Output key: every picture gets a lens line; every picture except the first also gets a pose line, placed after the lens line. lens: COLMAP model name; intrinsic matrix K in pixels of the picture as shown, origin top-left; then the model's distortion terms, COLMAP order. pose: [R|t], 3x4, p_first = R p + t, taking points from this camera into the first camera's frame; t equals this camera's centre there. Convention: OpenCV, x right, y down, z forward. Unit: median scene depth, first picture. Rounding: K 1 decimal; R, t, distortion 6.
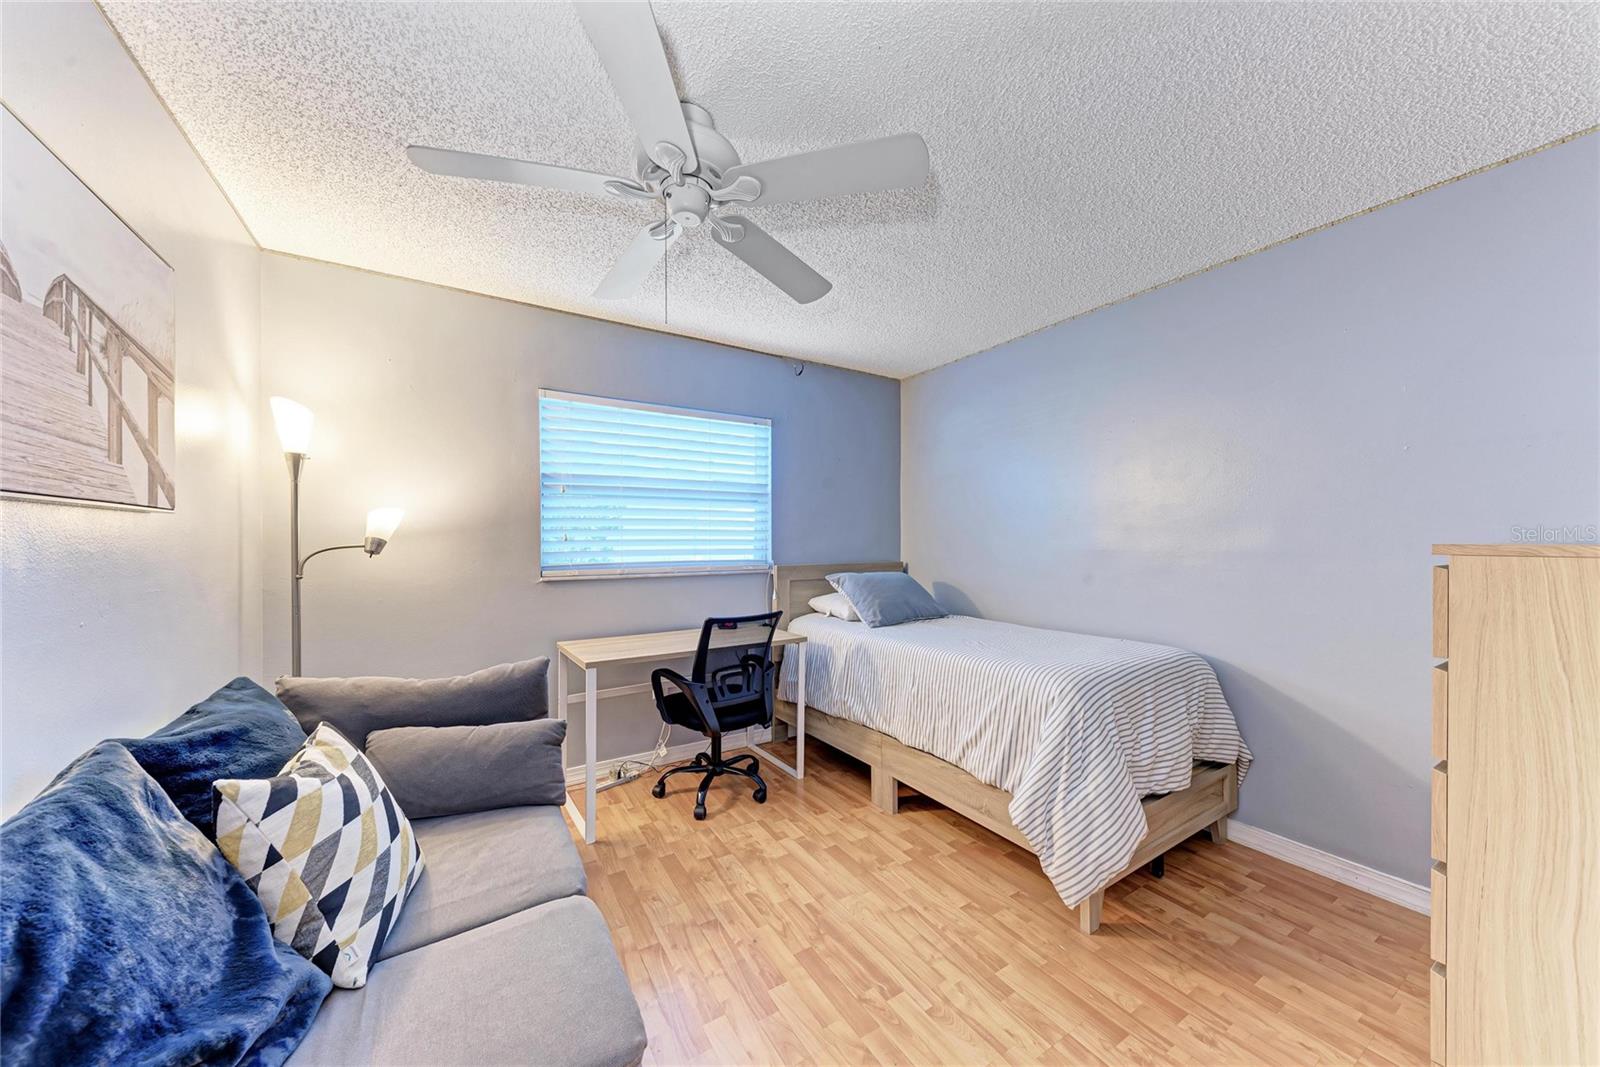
lens RADIAL K [[546.7, 0, 803.7], [0, 546.7, 542.7], [0, 0, 1]] dist [0.007890, -0.000328]
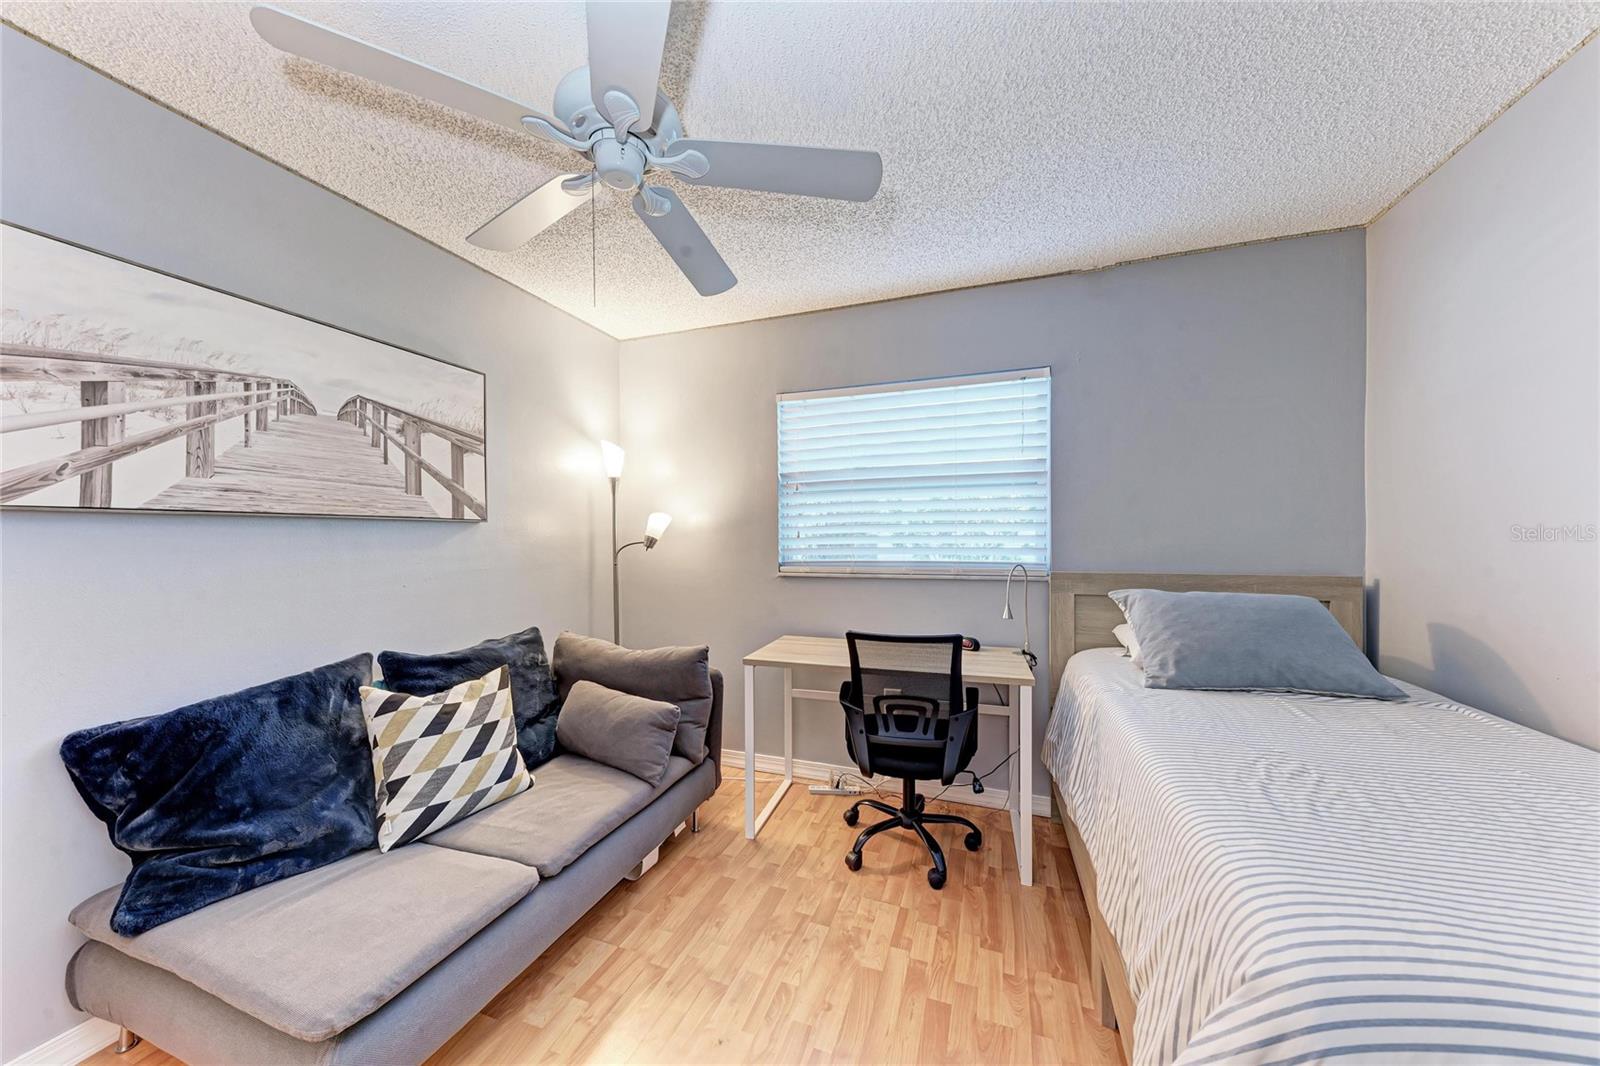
lens RADIAL K [[546.7, 0, 803.7], [0, 546.7, 542.2], [0, 0, 1]] dist [0.007890, -0.000328]
pose [[0.616907, 0.005582, -0.787016, 0.409849], [-0.000078, 0.999975, 0.007032, -0.002326], [0.787036, -0.004277, 0.616892, 0.410551]]
